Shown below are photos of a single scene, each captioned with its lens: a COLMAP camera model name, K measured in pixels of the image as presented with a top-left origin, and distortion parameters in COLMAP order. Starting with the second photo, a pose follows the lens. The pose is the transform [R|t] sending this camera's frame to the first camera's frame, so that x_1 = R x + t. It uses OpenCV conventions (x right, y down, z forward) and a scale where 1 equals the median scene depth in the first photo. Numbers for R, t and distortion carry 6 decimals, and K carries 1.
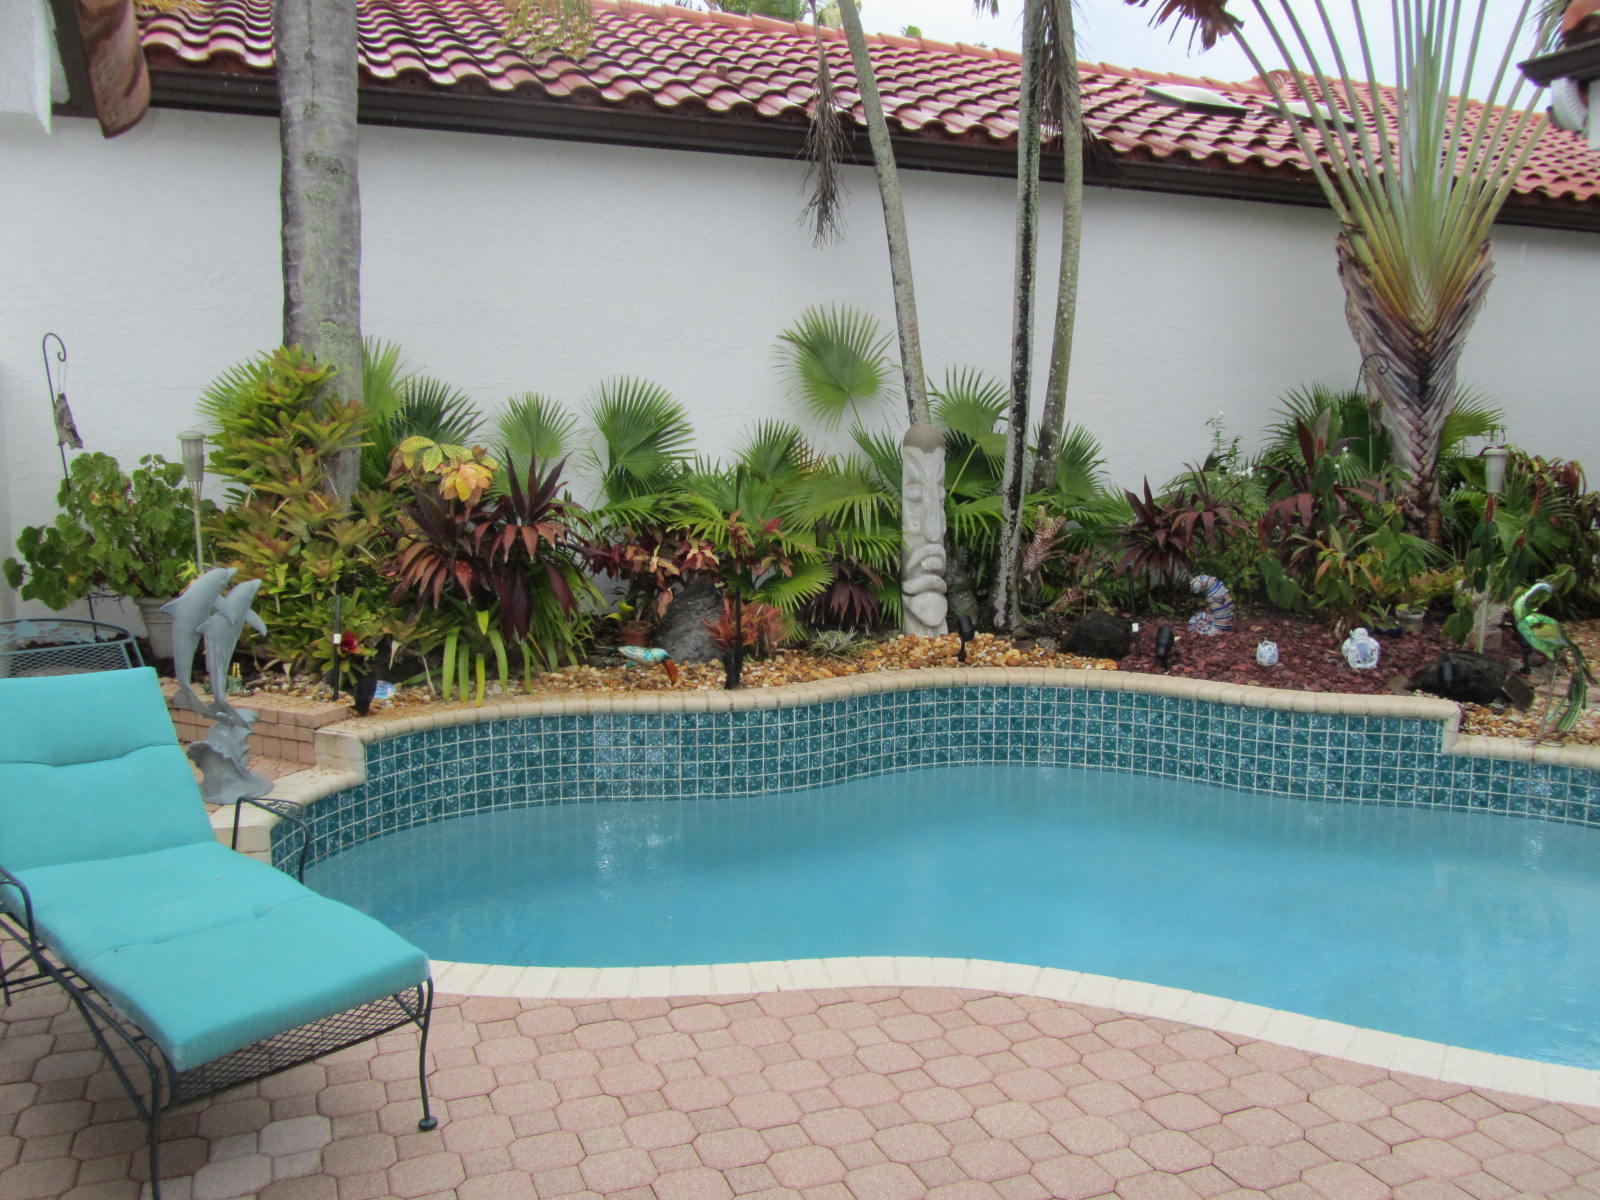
lens RADIAL K [[1346.6, 0, 800.0], [0, 1346.6, 600.0], [0, 0, 1]] dist [-0.060983, 0.009407]
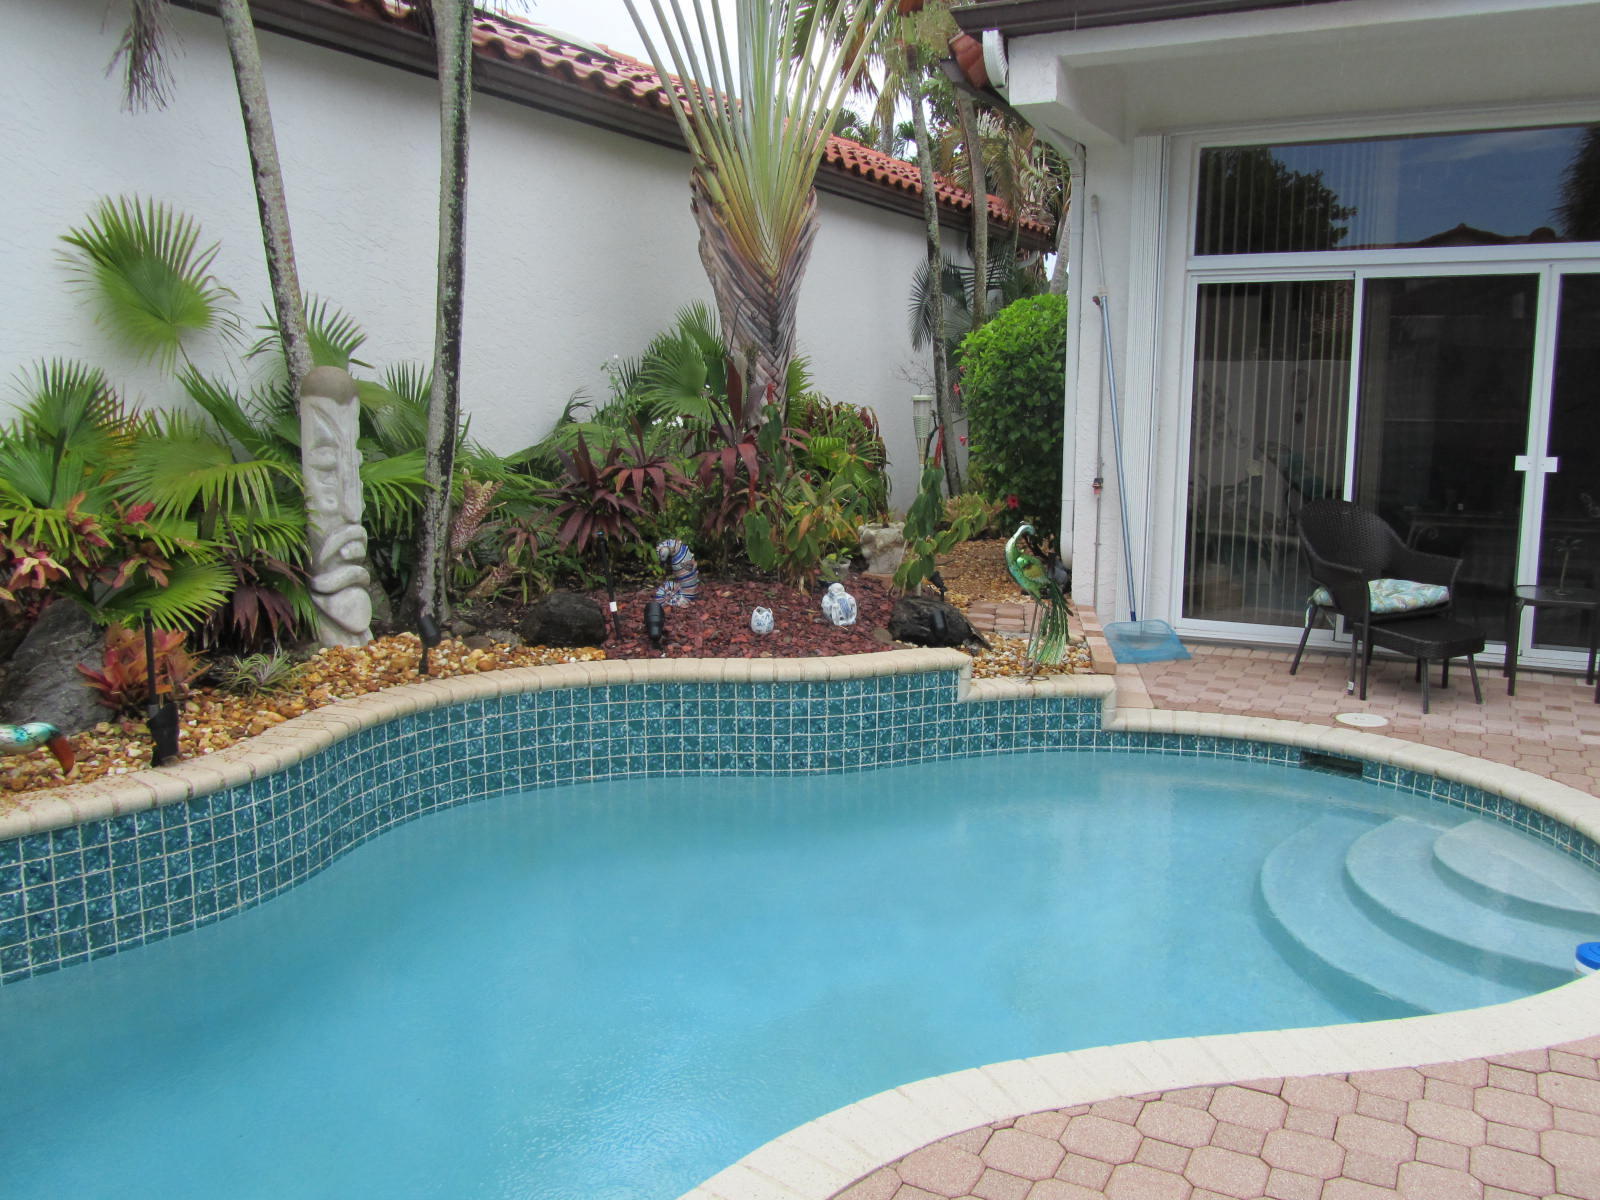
lens RADIAL K [[1318.0, 0, 800.0], [0, 1318.0, 600.0], [0, 0, 1]] dist [-0.052885, 0.016737]
pose [[0.750211, -0.101463, 0.653368, -0.214750], [0.076473, 0.994839, 0.066683, -0.031519], [-0.656762, -0.000062, 0.754098, 0.295340]]
